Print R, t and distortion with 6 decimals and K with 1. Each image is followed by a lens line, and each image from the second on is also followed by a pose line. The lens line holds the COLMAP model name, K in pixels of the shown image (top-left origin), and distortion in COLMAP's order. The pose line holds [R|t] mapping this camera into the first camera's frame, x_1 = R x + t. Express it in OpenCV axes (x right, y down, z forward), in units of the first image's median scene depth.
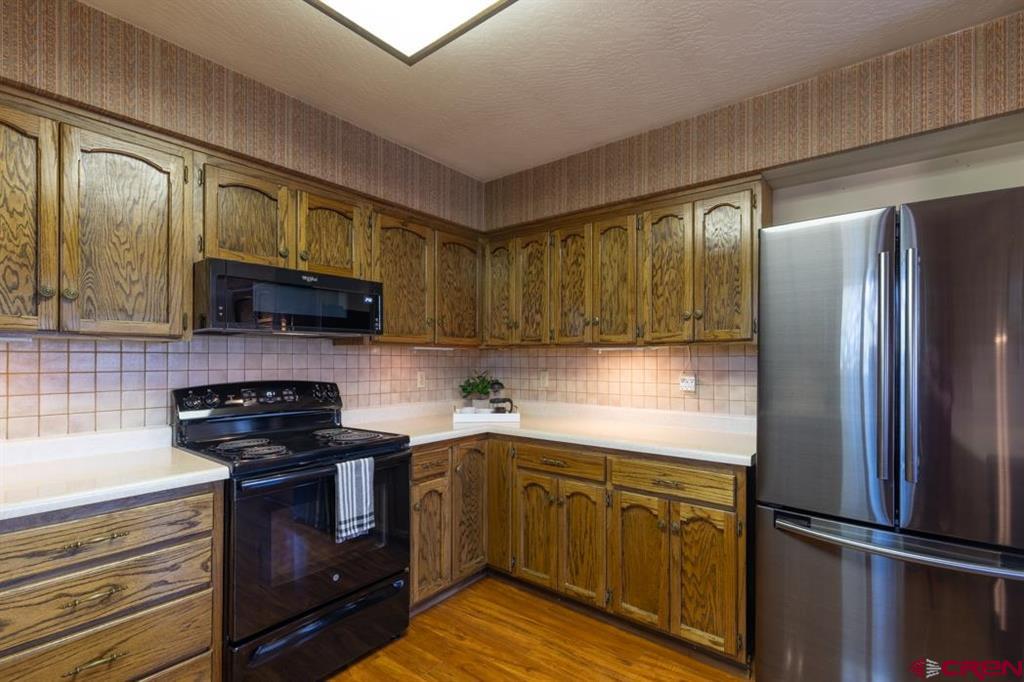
lens RADIAL K [[467.4, 0, 509.6], [0, 467.4, 355.6], [0, 0, 1]] dist [-0.000401, -0.000572]
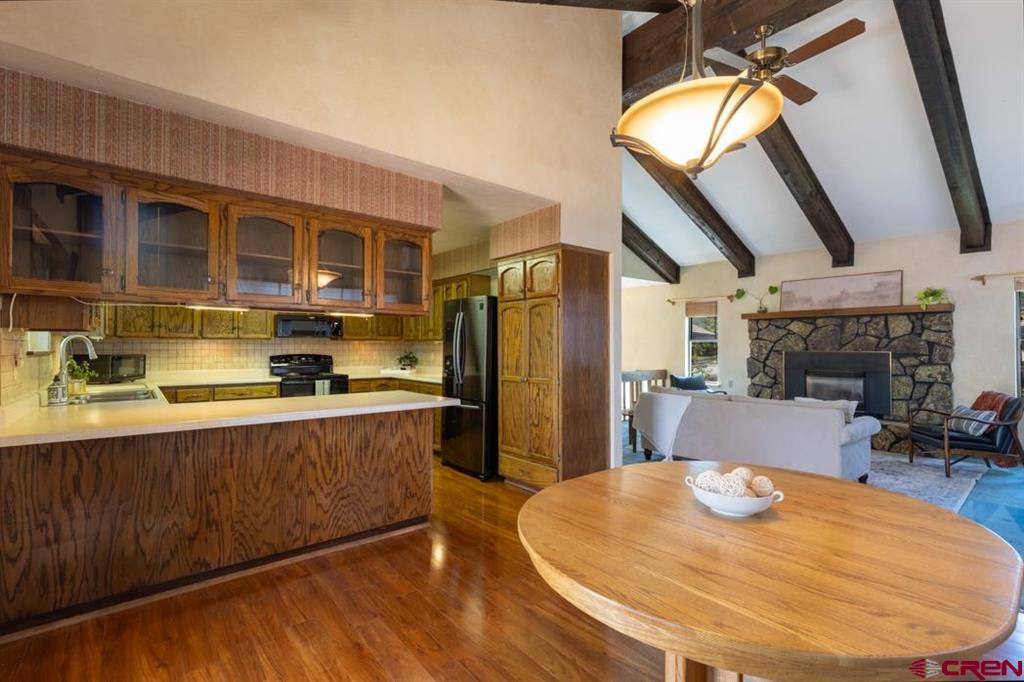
lens RADIAL K [[462.4, 0, 508.9], [0, 462.4, 340.2], [0, 0, 1]] dist [-0.000406, -0.000740]
pose [[0.976779, -0.001029, -0.214247, 1.377737], [-0.000005, 0.999988, -0.004827, -0.014189], [0.214250, 0.004716, 0.976768, -1.525940]]
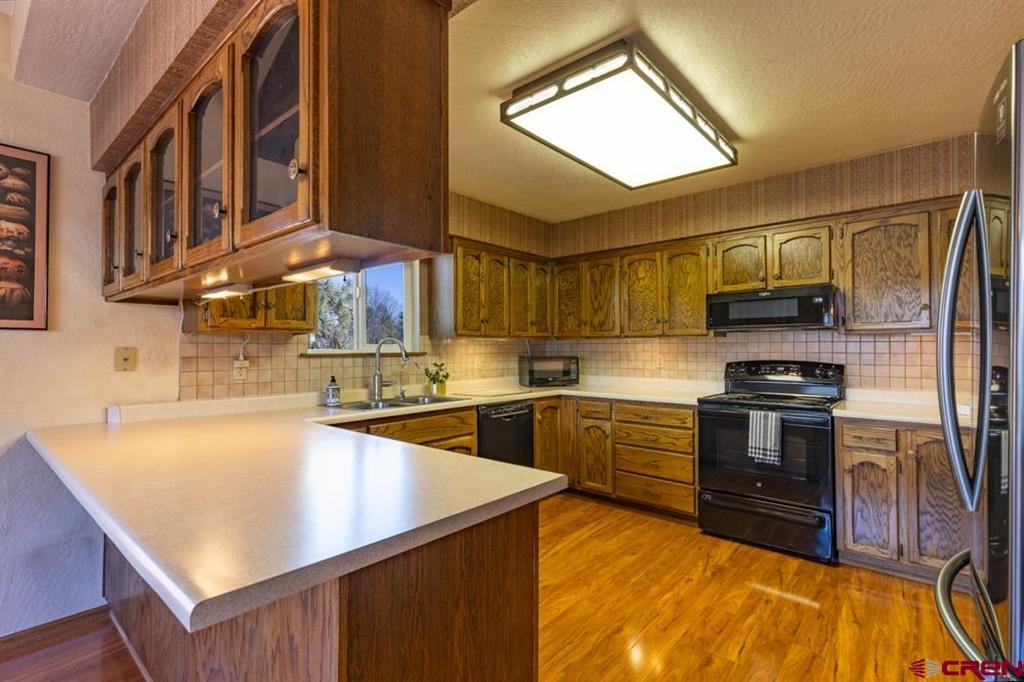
lens RADIAL K [[479.6, 0, 510.1], [0, 479.6, 342.7], [0, 0, 1]] dist [0.000789, -0.000124]
pose [[-0.048696, -0.010653, -0.998757, 1.226060], [0.012705, 0.999856, -0.011285, 0.004277], [0.998733, -0.013238, -0.048554, 0.236314]]
